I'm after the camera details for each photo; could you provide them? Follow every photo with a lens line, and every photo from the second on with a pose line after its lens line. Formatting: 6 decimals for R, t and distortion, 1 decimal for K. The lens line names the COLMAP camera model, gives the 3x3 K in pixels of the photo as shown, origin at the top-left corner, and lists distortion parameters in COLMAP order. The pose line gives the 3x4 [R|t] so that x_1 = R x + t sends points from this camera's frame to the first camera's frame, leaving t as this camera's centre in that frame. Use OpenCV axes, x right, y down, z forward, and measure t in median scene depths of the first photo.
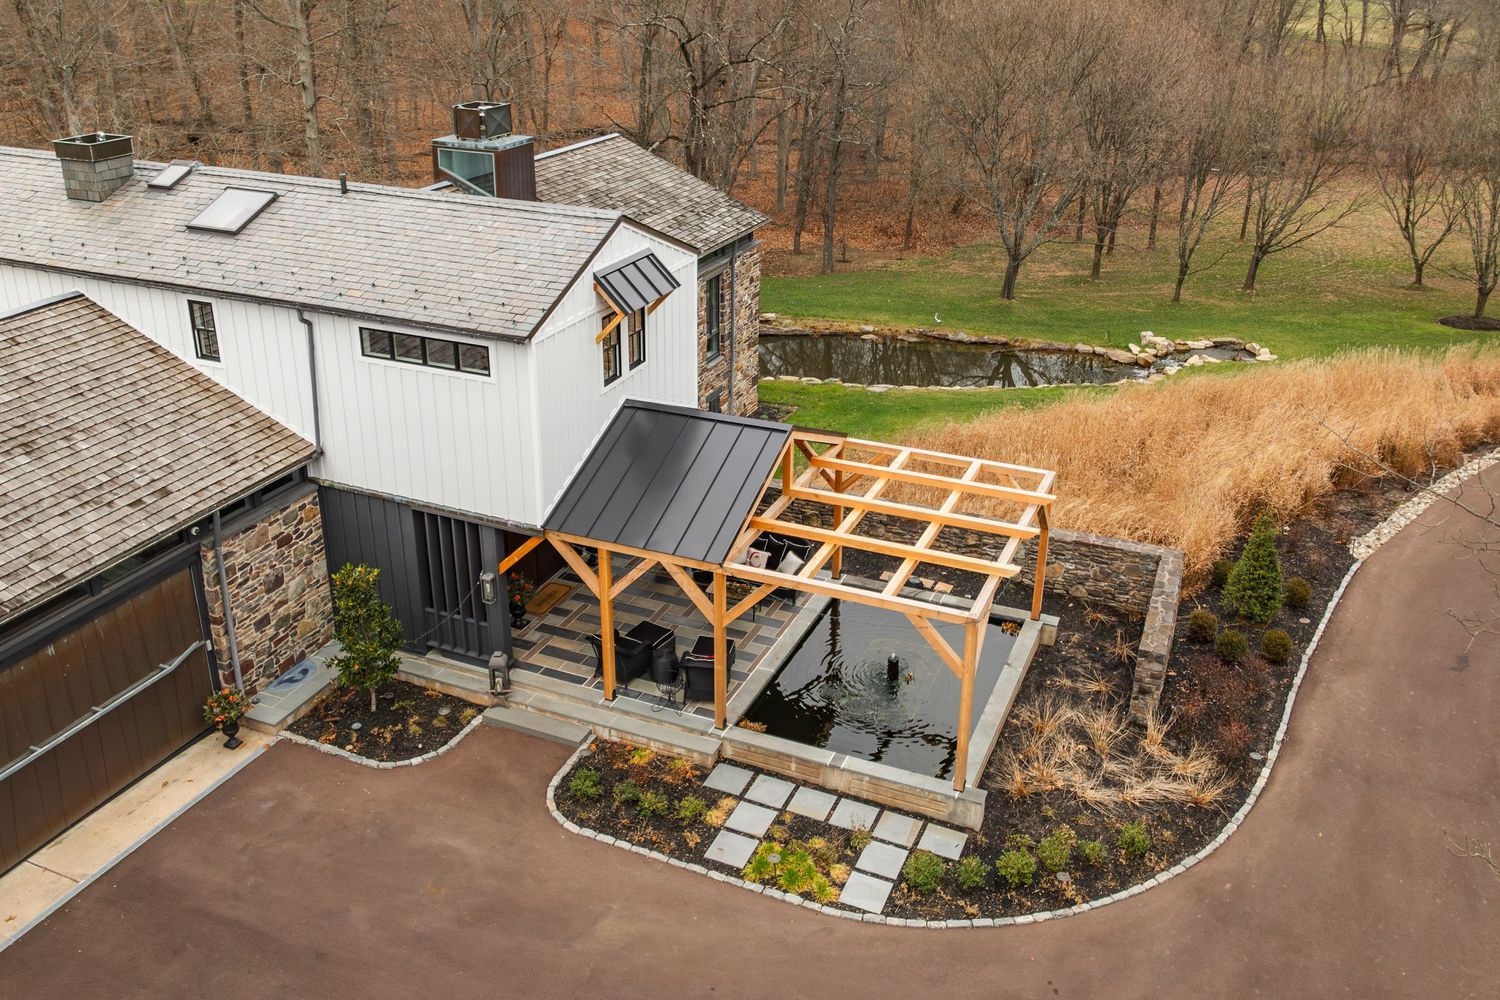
lens RADIAL K [[1288.9, 0, 757.0], [0, 1288.9, 403.1], [0, 0, 1]] dist [-0.022546, -0.004996]
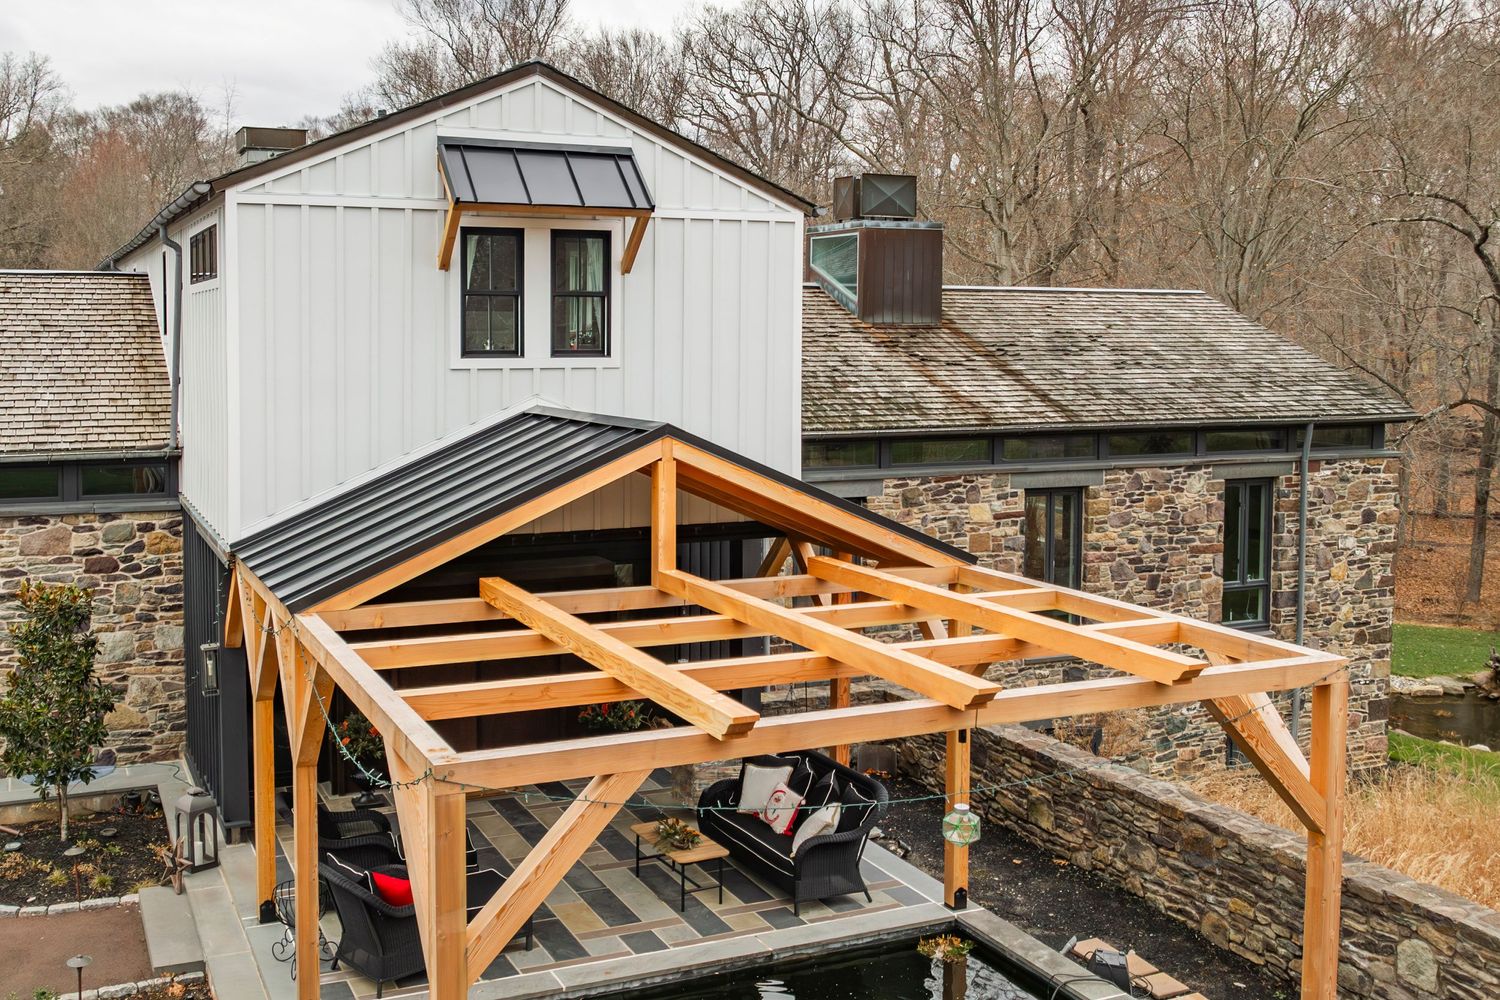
lens RADIAL K [[1486.6, 0, 669.4], [0, 1486.6, 396.3], [0, 0, 1]] dist [-0.036008, 0.000000]
pose [[0.728786, 0.025619, -0.684262, 0.403588], [-0.238303, 0.946320, -0.218379, 0.128059], [0.641936, 0.322213, 0.695770, 0.652651]]
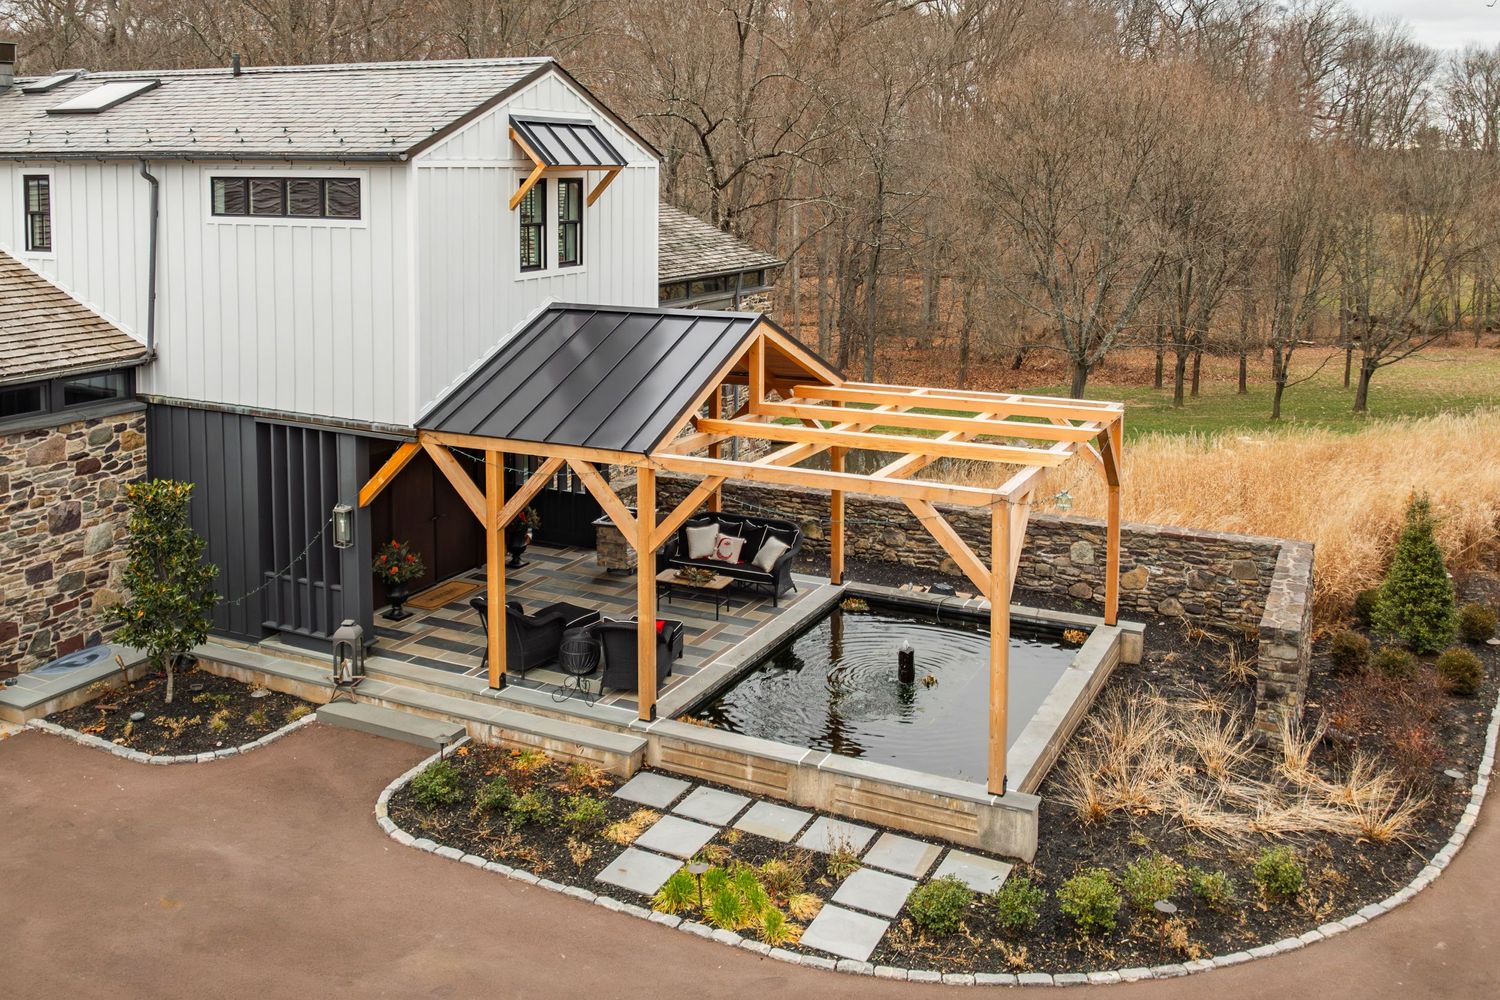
lens RADIAL K [[1389.9, 0, 727.5], [0, 1389.9, 215.9], [0, 0, 1]] dist [-0.023272, 0.000000]
pose [[0.998022, -0.002674, -0.062816, 0.061122], [-0.016964, 0.950589, -0.309988, 0.223508], [0.060541, 0.310440, 0.948663, 0.218195]]
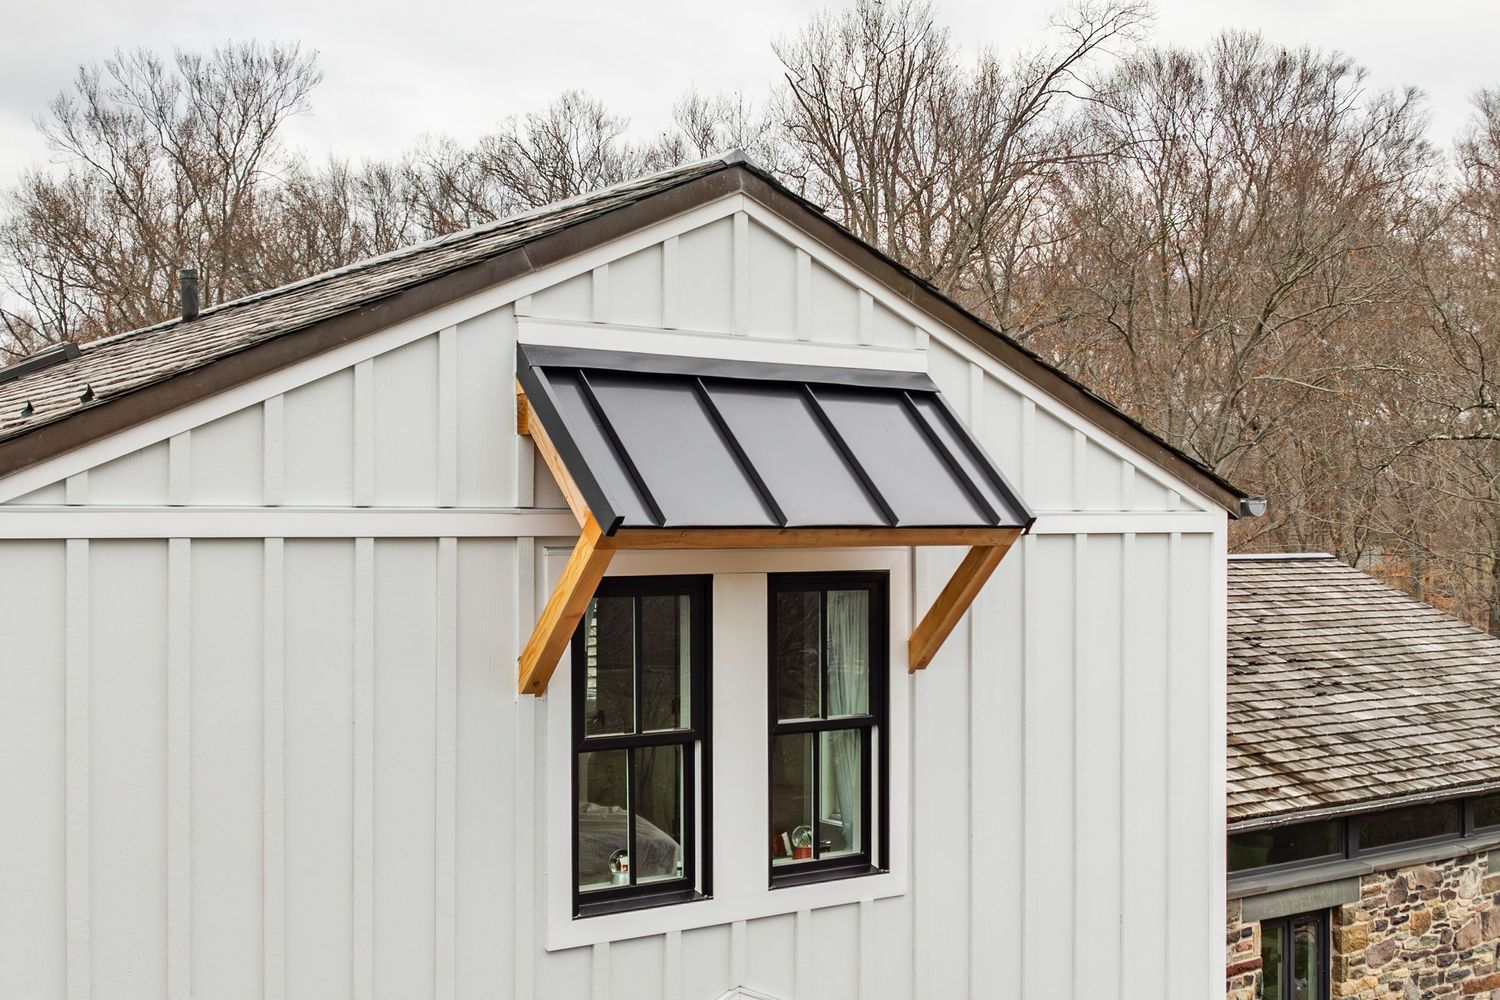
lens RADIAL K [[1782.6, 0, 685.3], [0, 1782.6, 508.9], [0, 0, 1]] dist [-0.042293, 0.000000]
pose [[0.846119, -0.018400, -0.532677, 0.056703], [-0.178187, 0.932135, -0.315235, 0.014591], [0.502327, 0.361642, 0.785419, 0.796289]]
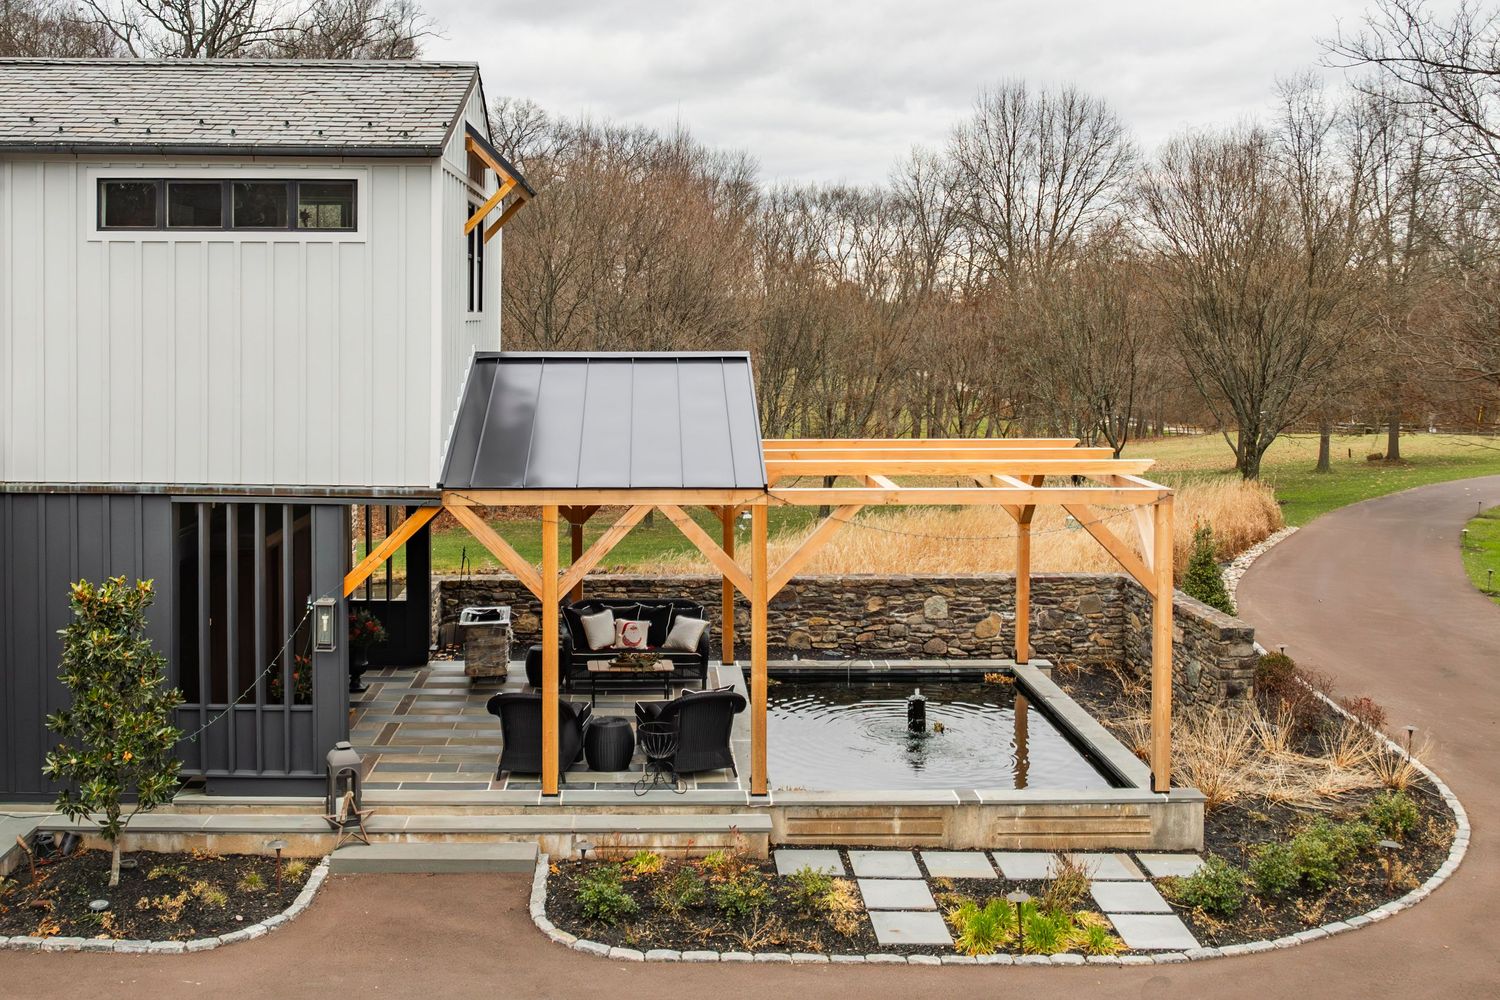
lens RADIAL K [[1486.6, 0, 684.3], [0, 1486.6, 320.6], [0, 0, 1]] dist [-0.036008, 0.000000]
pose [[0.910968, -0.002027, 0.412472, -0.345232], [0.144594, 0.938102, -0.314734, 0.255645], [-0.386303, 0.346353, 0.854874, 0.339002]]
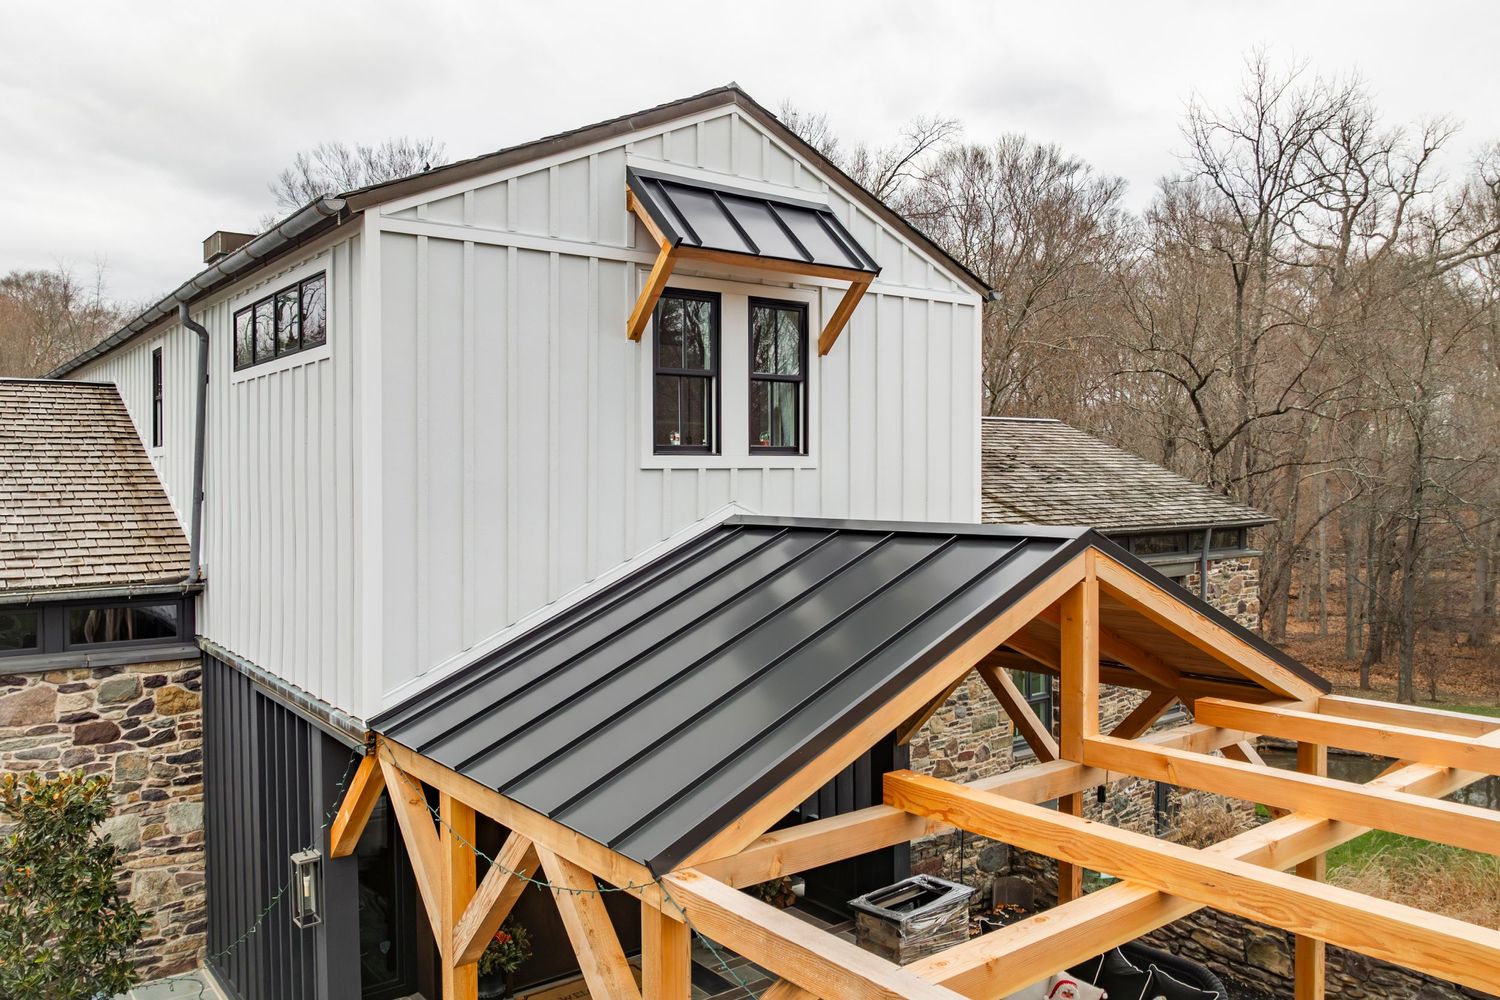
lens RADIAL K [[1126.9, 0, 716.8], [0, 1126.9, 474.1], [0, 0, 1]] dist [-0.048312, 0.016819]
pose [[0.867105, -0.011124, -0.498001, 0.089922], [-0.164129, 0.937542, -0.306719, 0.110798], [0.470309, 0.347694, 0.811122, 0.747586]]
